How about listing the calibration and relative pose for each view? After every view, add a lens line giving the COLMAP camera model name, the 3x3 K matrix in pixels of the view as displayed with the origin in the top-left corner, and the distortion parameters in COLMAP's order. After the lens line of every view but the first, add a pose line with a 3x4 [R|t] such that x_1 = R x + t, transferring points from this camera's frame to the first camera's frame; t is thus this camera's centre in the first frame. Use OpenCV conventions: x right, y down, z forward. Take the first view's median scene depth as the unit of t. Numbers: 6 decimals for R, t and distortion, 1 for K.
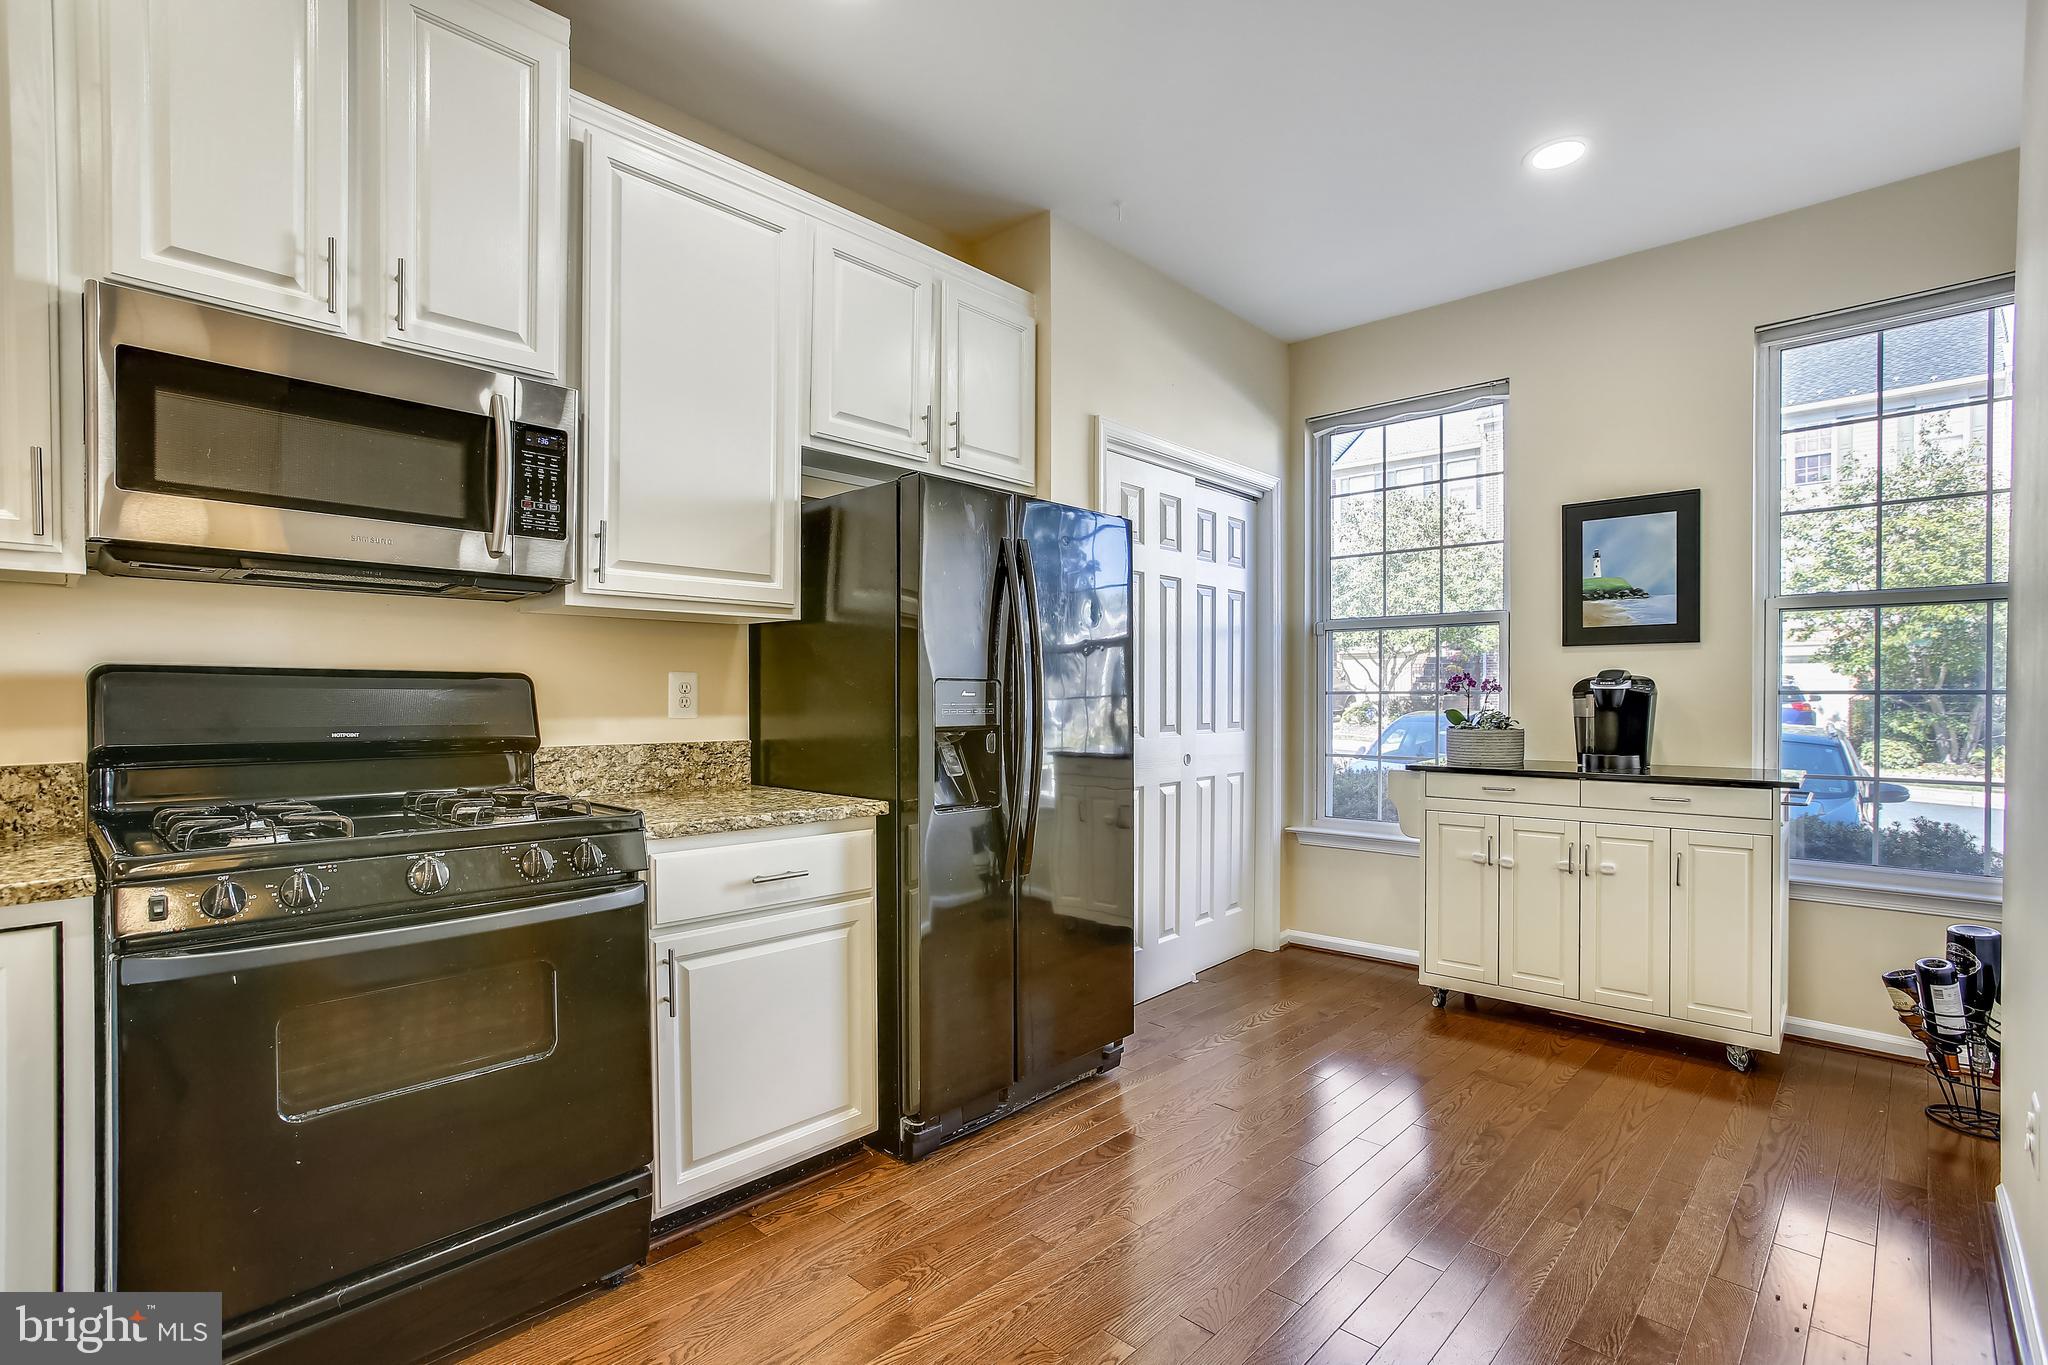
lens RADIAL K [[955.1, 0, 1071.1], [0, 955.1, 676.5], [0, 0, 1]] dist [0.001635, 0.000393]
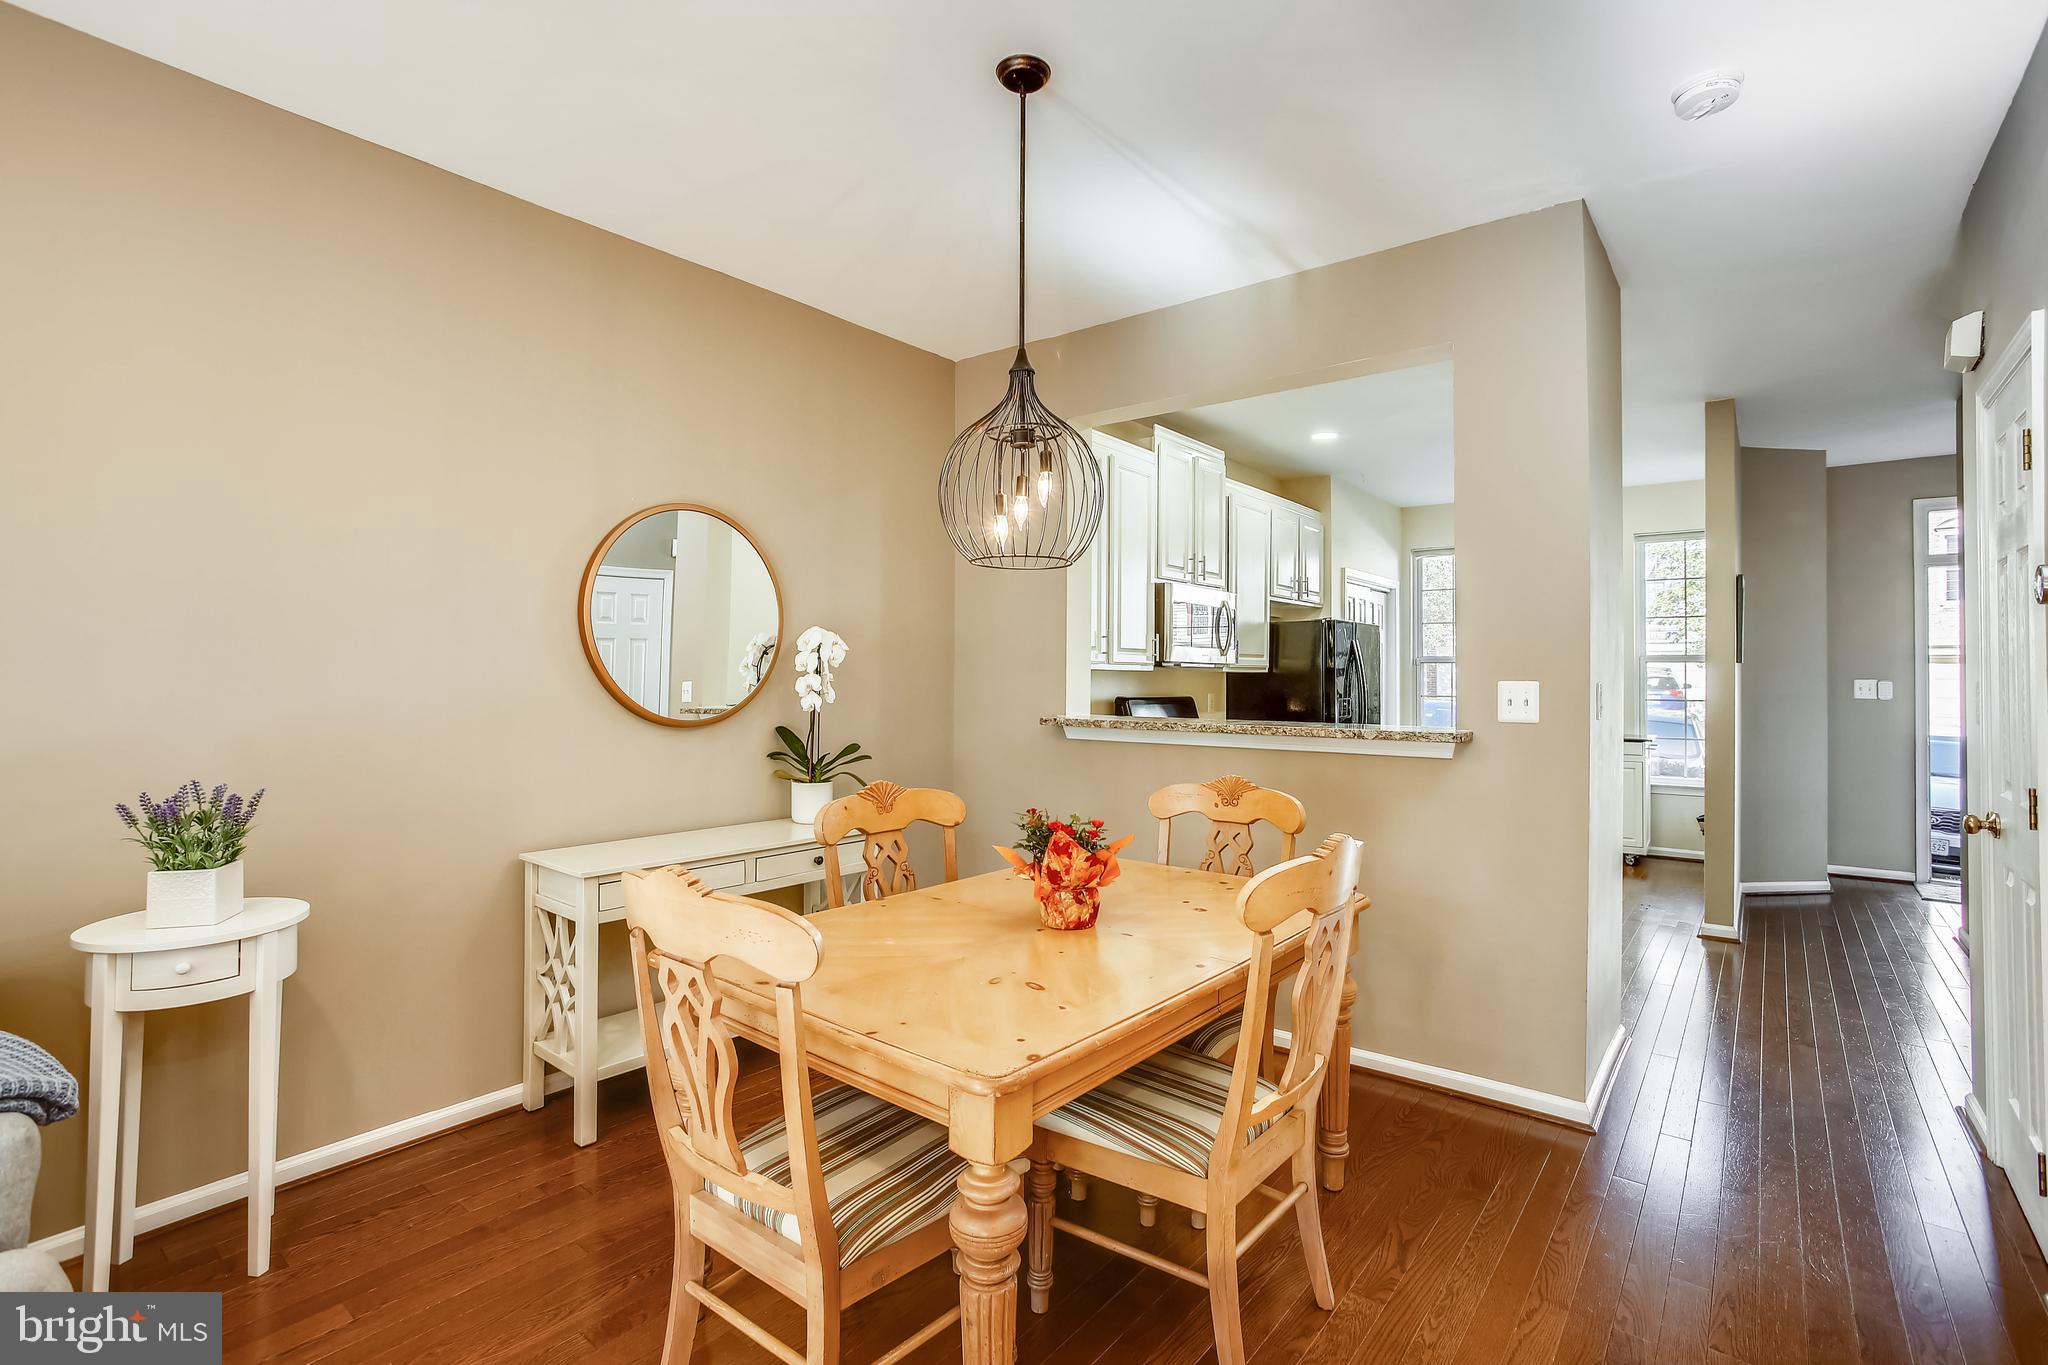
lens RADIAL K [[944.5, 0, 1069.0], [0, 944.5, 640.1], [0, 0, 1]] dist [-0.093062, 0.079729]
pose [[0.995278, -0.001672, 0.097050, -0.786288], [0.003458, 0.999828, -0.018242, -0.080606], [-0.097003, 0.018491, 0.995112, -0.987064]]
